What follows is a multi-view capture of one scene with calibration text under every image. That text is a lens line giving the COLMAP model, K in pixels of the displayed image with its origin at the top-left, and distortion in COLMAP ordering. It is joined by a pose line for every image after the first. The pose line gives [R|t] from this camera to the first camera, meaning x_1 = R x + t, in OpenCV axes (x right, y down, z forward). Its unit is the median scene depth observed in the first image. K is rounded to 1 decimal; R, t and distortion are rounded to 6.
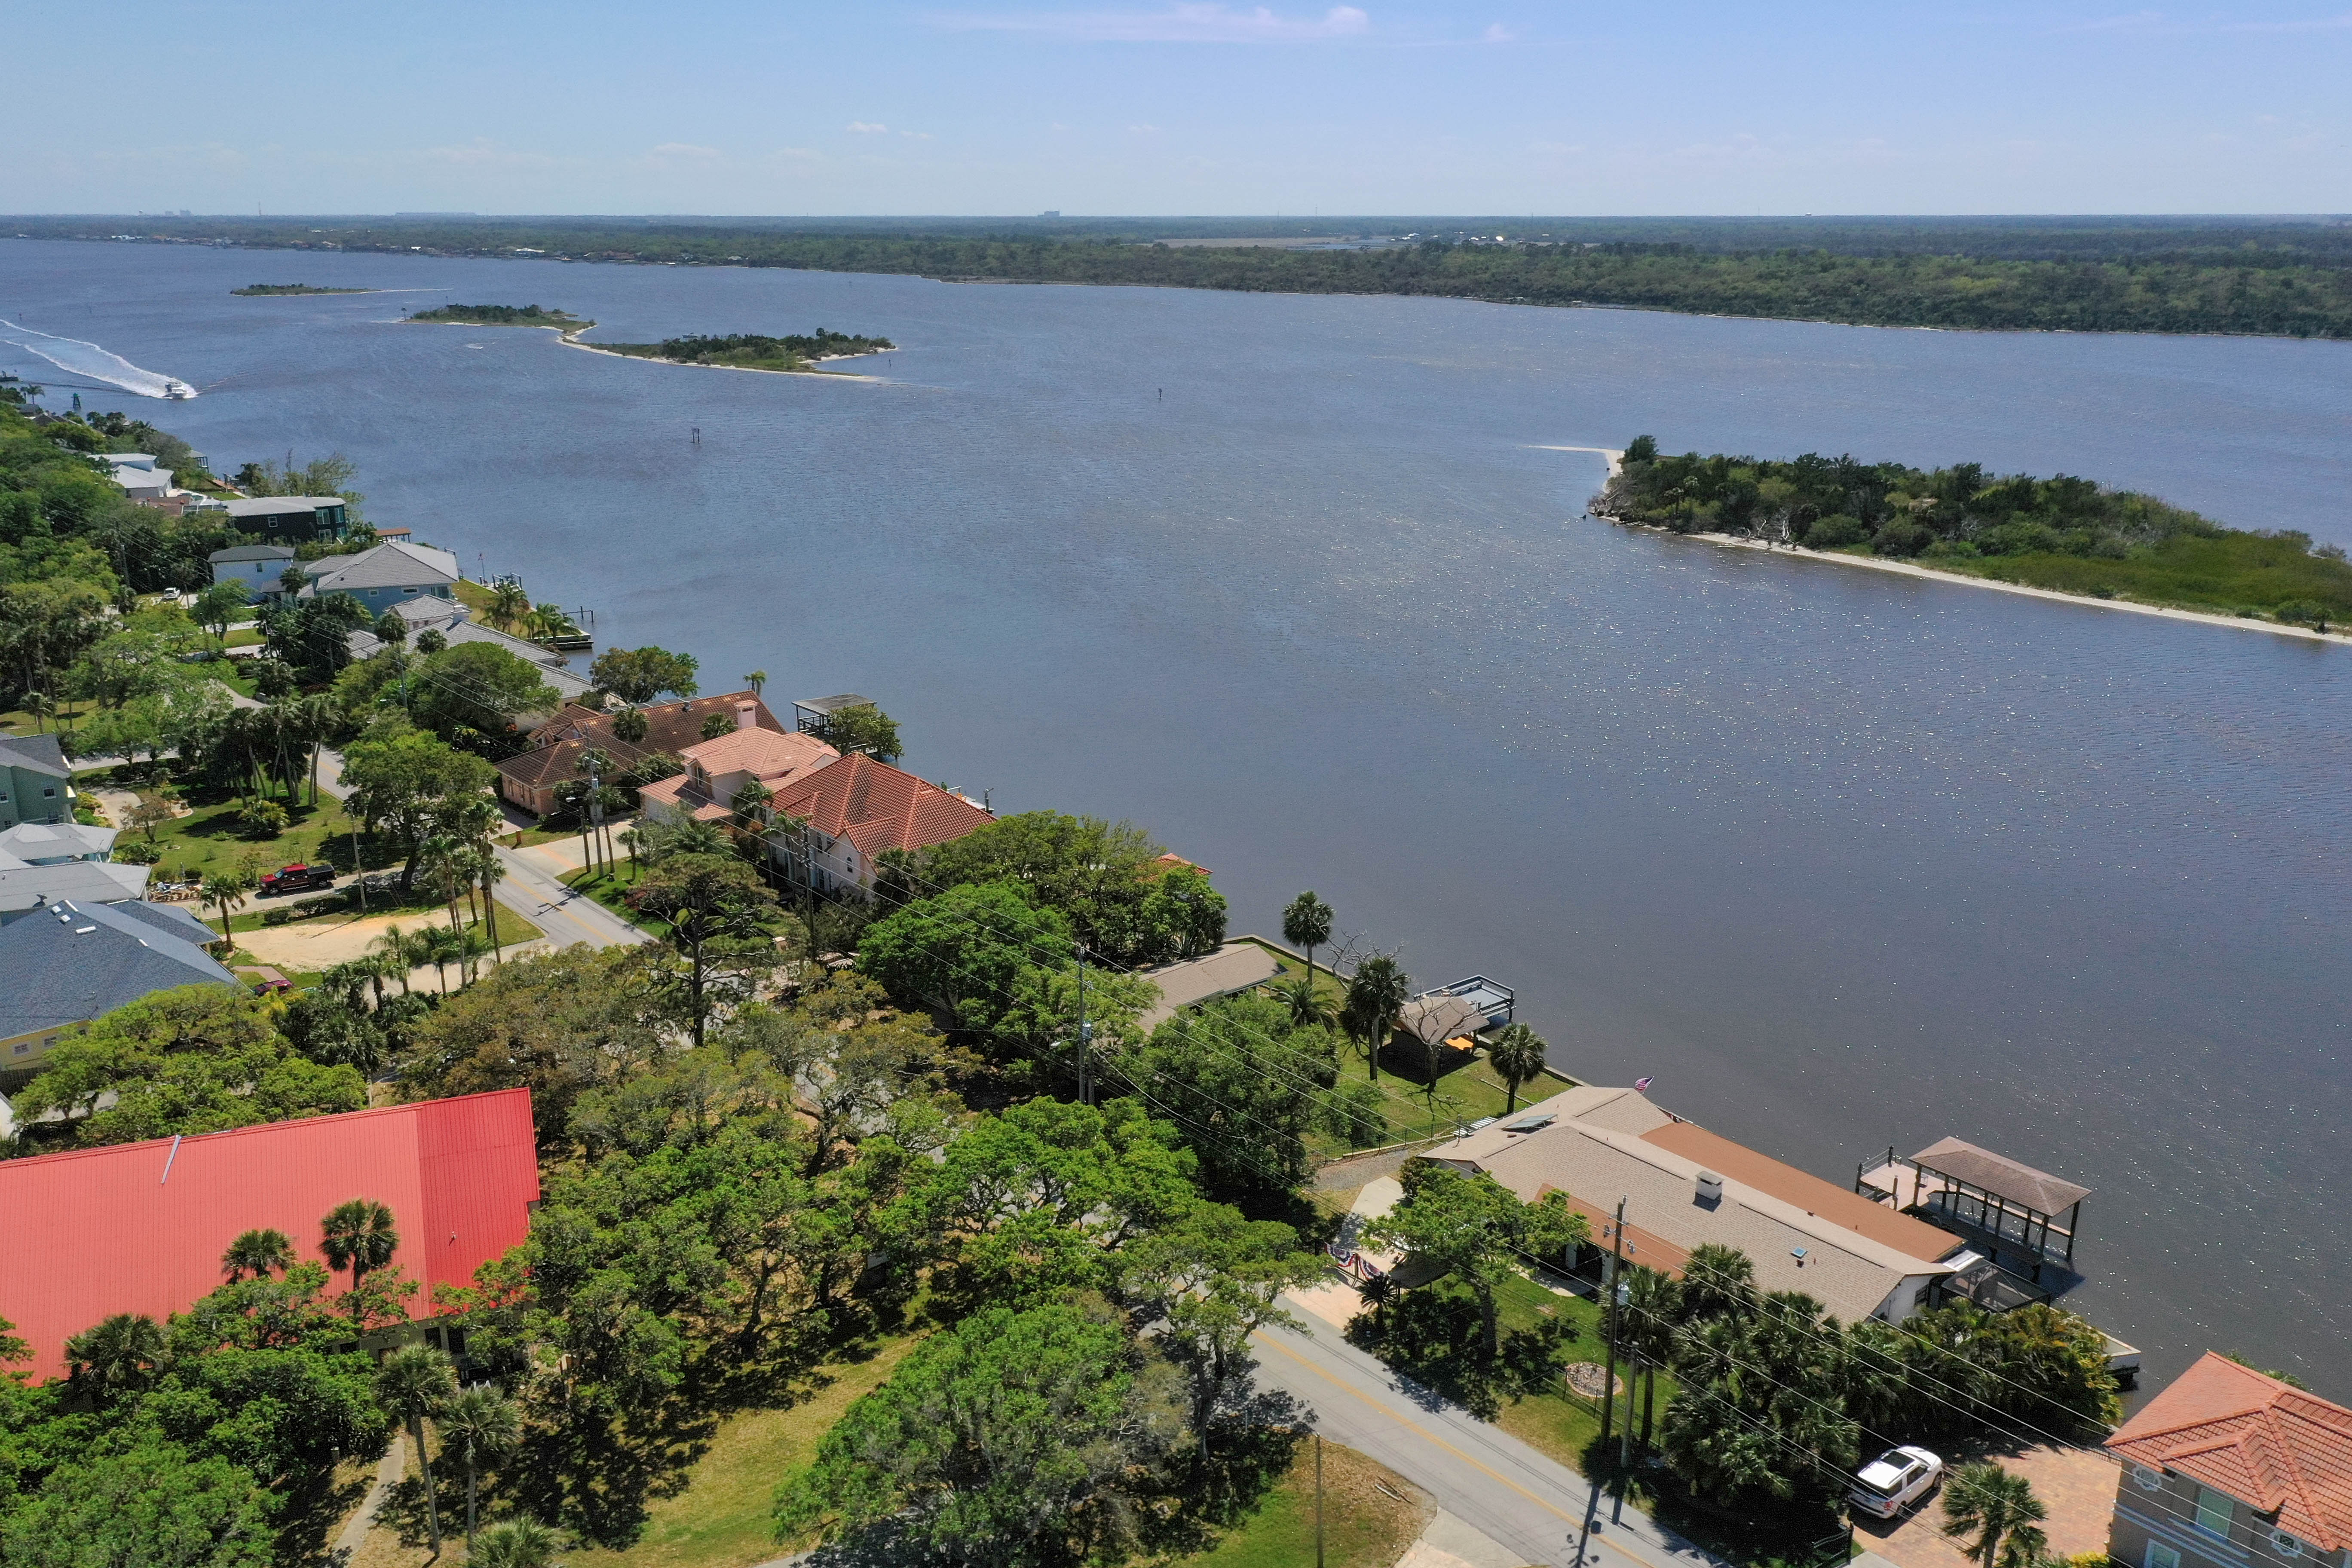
lens RADIAL K [[1884.1, 0, 1176.0], [0, 1884.1, 784.0], [0, 0, 1]] dist [0.009858, 0.000158]
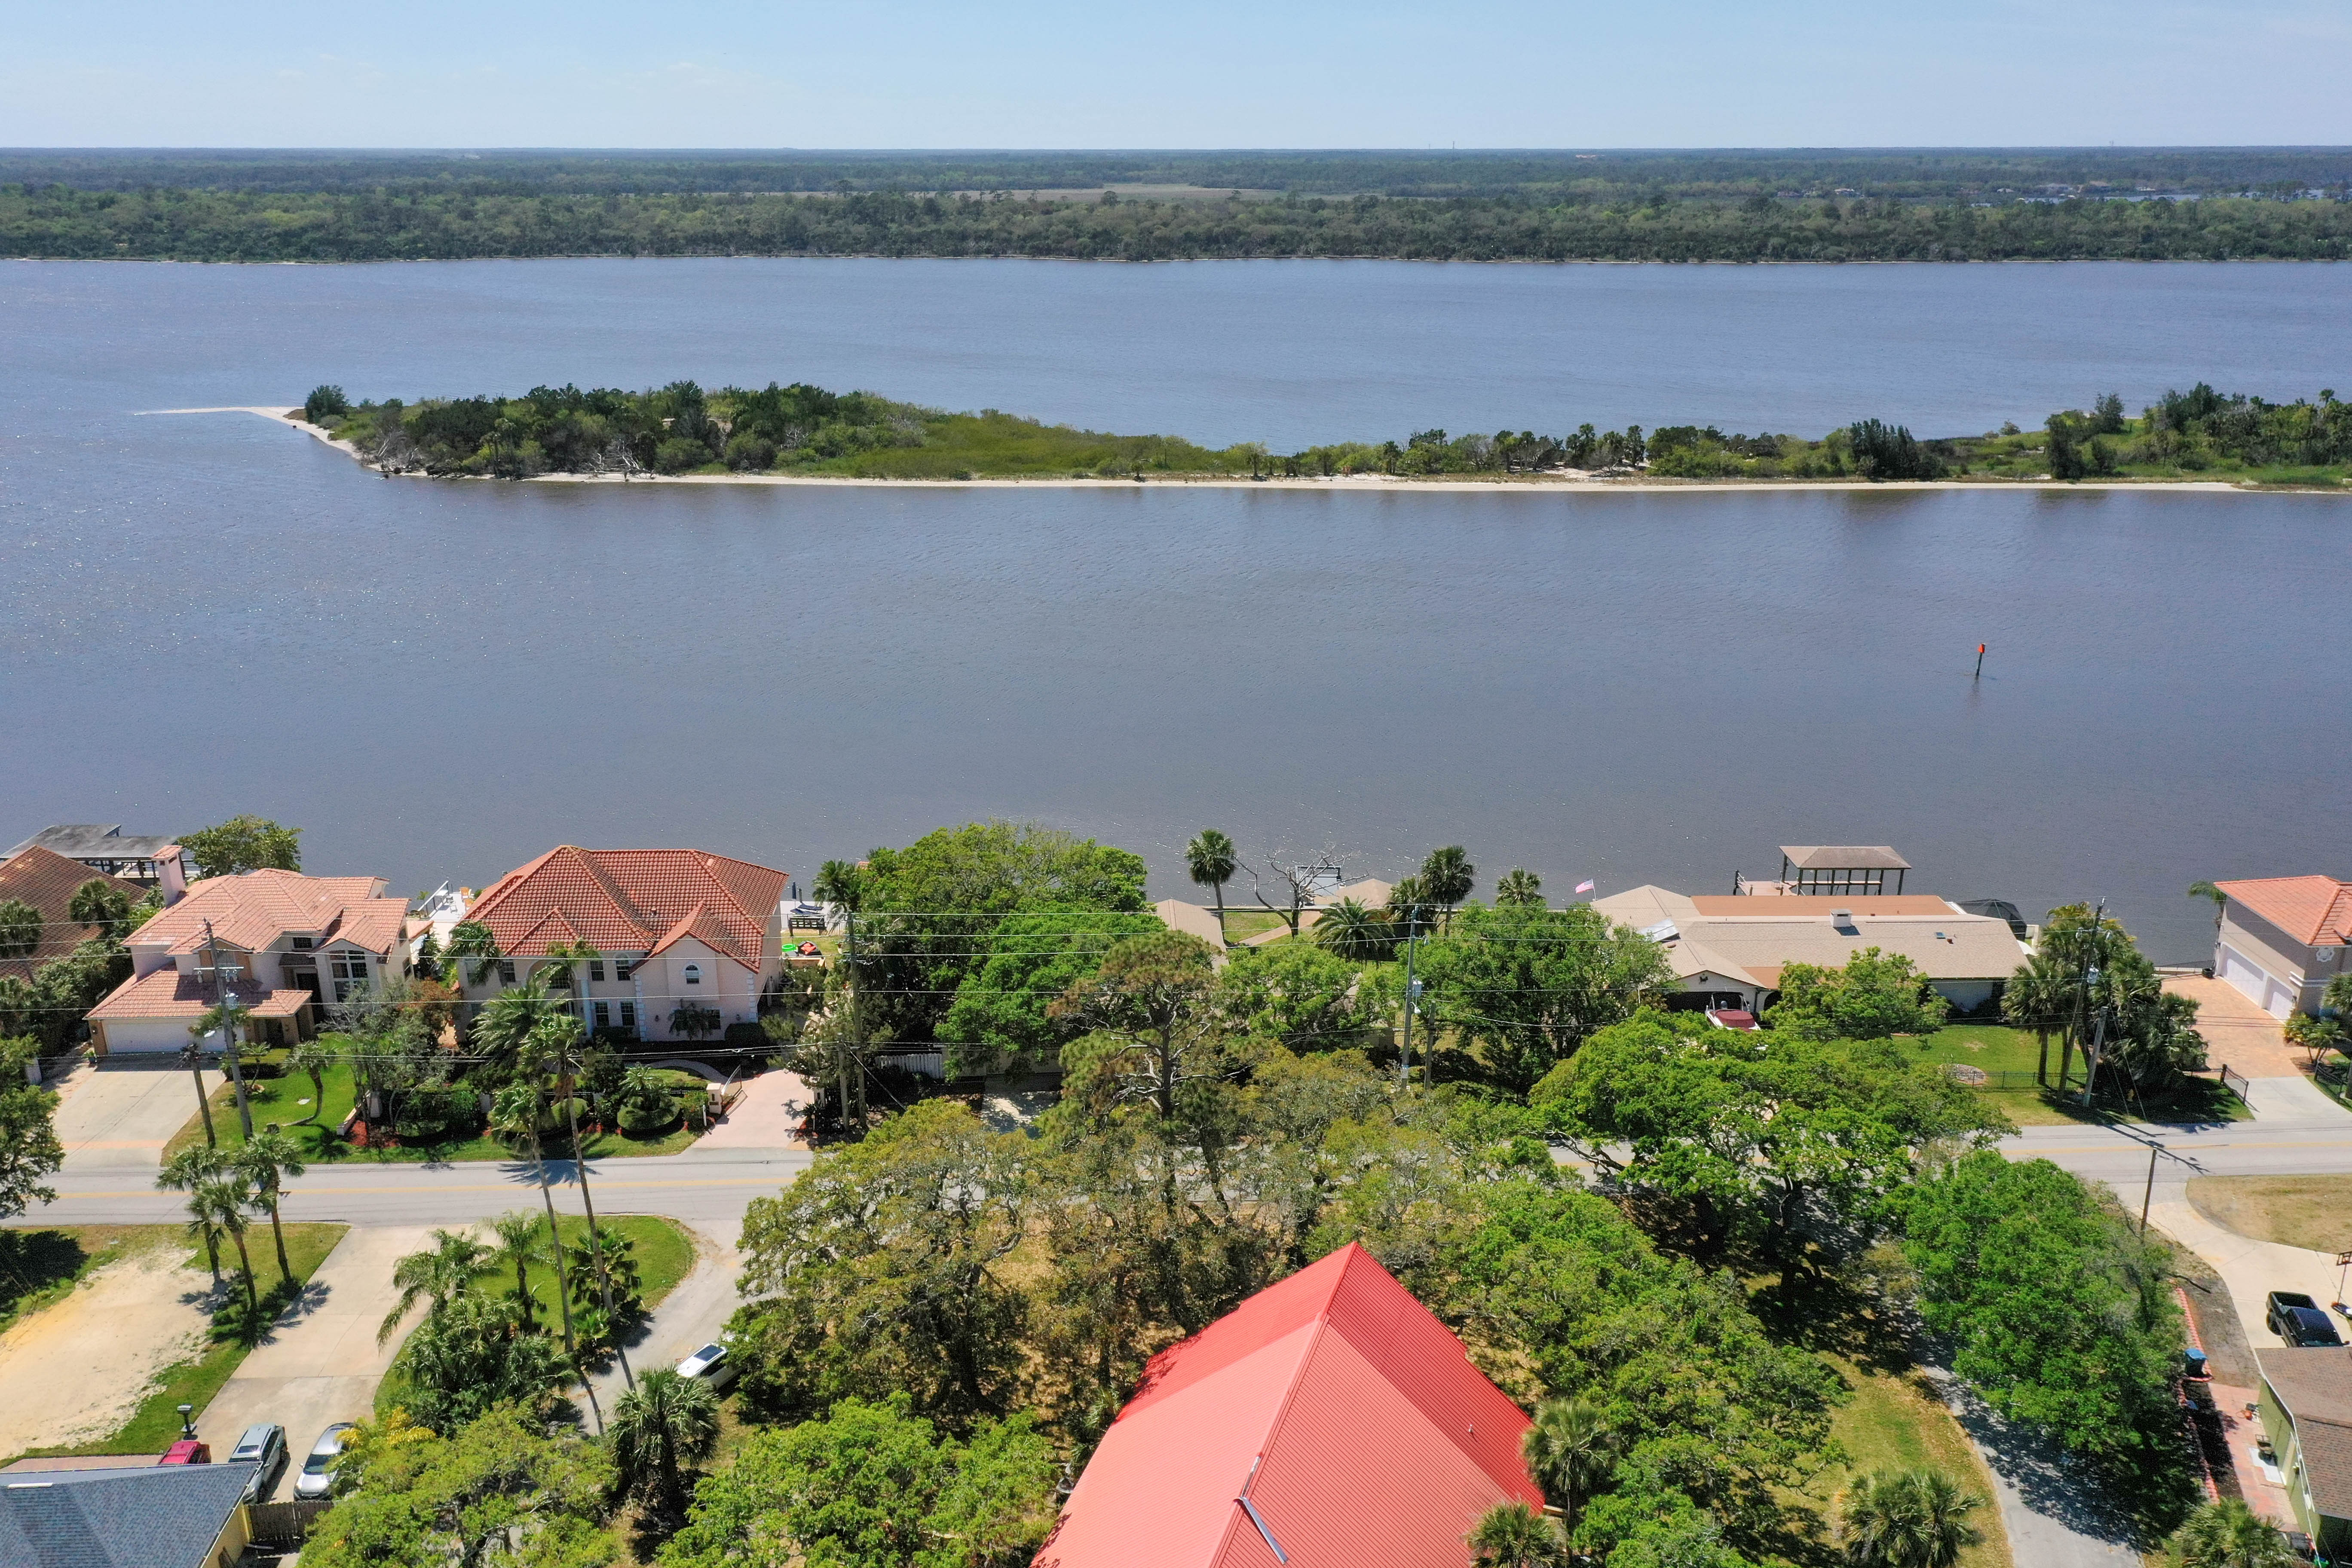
lens RADIAL K [[1848.5, 0, 1176.0], [0, 1848.5, 784.0], [0, 0, 1]] dist [0.006523, 0.001665]
pose [[0.642322, -0.251129, 0.724125, -0.247055], [0.223383, 0.965118, 0.136558, -0.039139], [-0.733159, 0.074043, 0.676014, 0.142962]]
